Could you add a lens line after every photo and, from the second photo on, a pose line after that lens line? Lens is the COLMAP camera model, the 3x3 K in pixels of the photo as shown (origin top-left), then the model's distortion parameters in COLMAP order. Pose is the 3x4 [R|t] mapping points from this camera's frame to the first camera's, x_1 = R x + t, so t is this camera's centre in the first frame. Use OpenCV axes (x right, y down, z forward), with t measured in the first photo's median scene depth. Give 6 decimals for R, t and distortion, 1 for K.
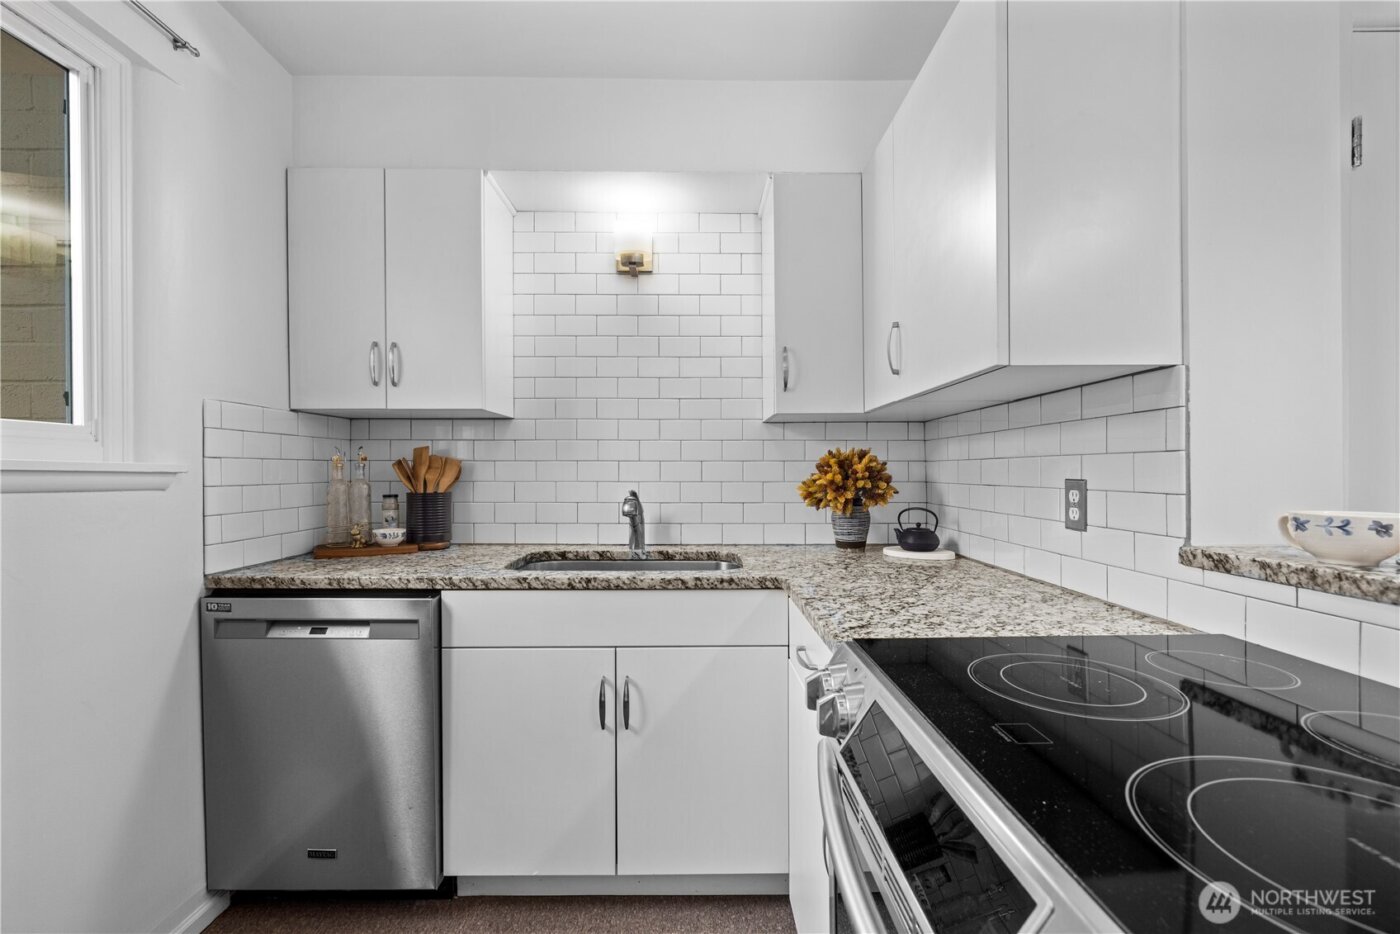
lens RADIAL K [[584.0, 0, 699.0], [0, 584.0, 474.5], [0, 0, 1]] dist [0.000491, -0.000109]
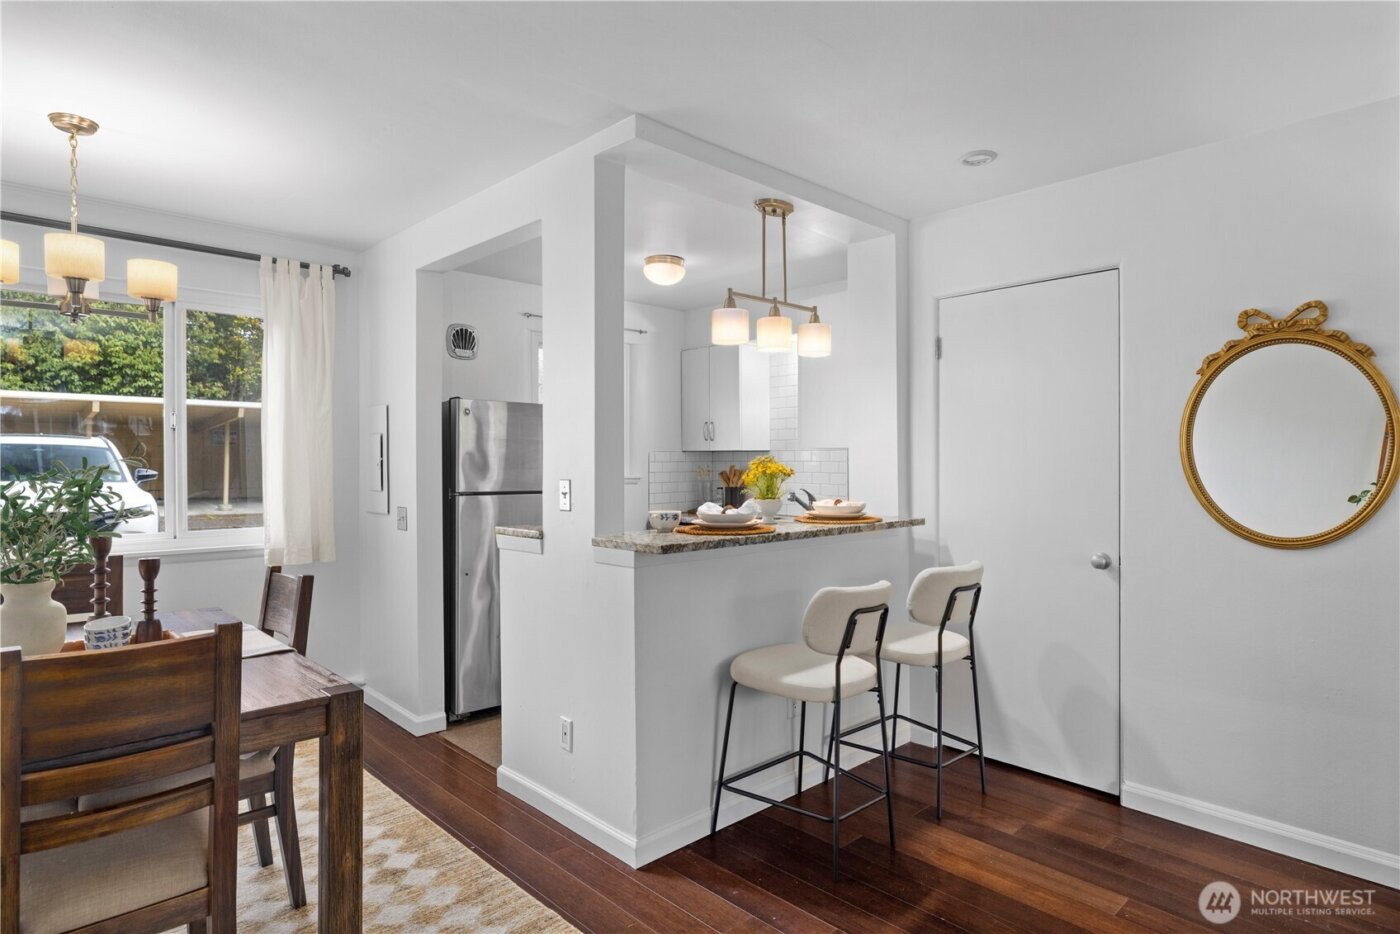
lens RADIAL K [[779.8, 0, 700.0], [0, 779.8, 467.0], [0, 0, 1]] dist [0.000124, -0.000006]
pose [[0.687166, 0.003073, -0.726494, 1.705934], [-0.001318, 0.999995, 0.002984, -0.056415], [0.726499, -0.001093, 0.687166, -1.167689]]
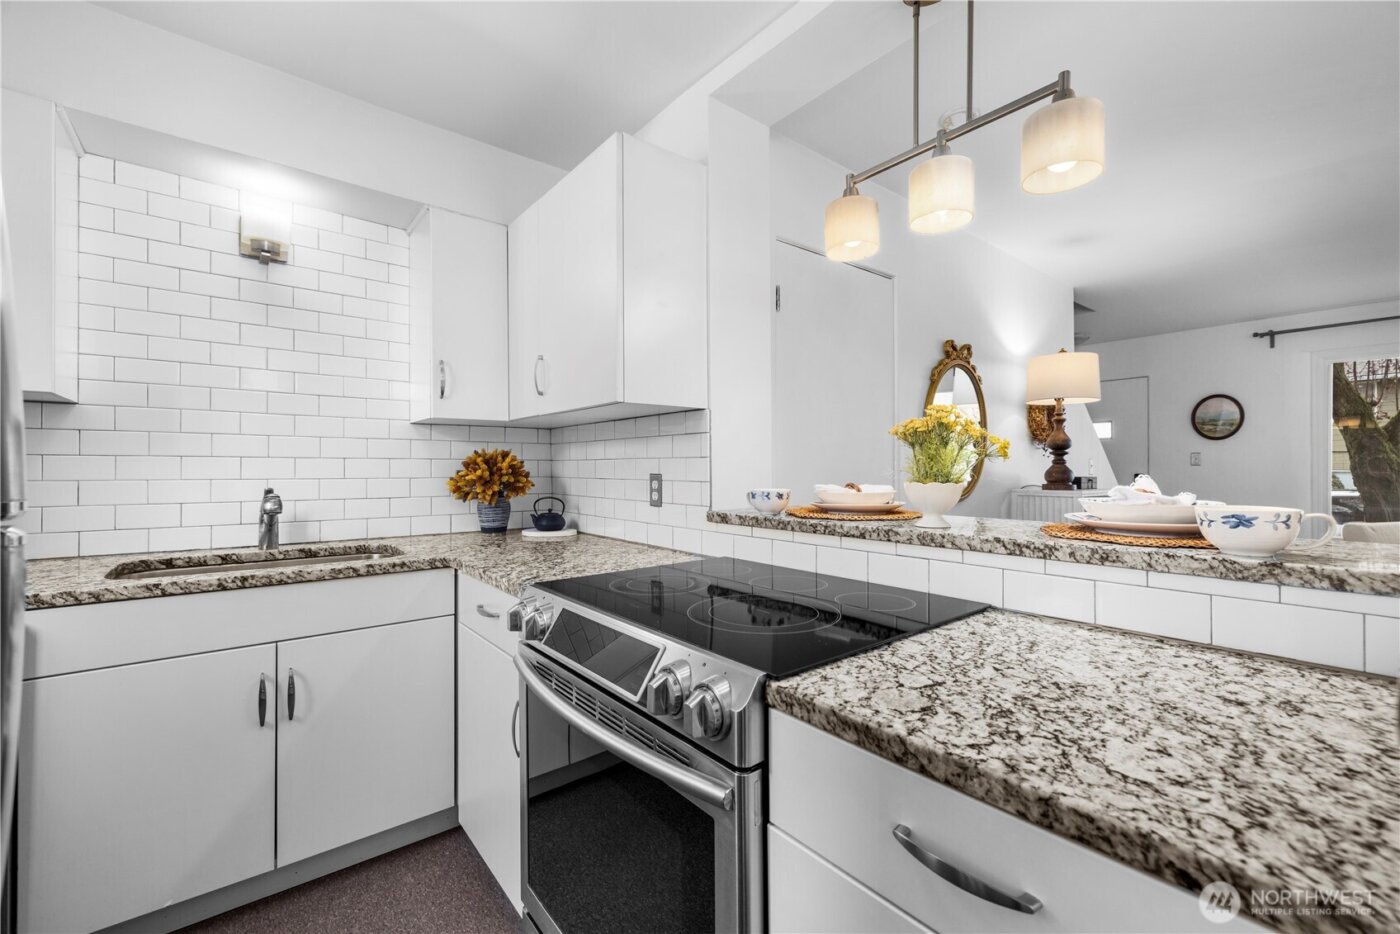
lens RADIAL K [[584.0, 0, 699.0], [0, 584.0, 474.5], [0, 0, 1]] dist [0.000491, -0.000109]
pose [[0.781812, -0.005180, 0.623493, -0.173721], [0.001525, 0.999978, 0.006396, -0.000098], [-0.623513, -0.004049, 0.781803, -0.213632]]
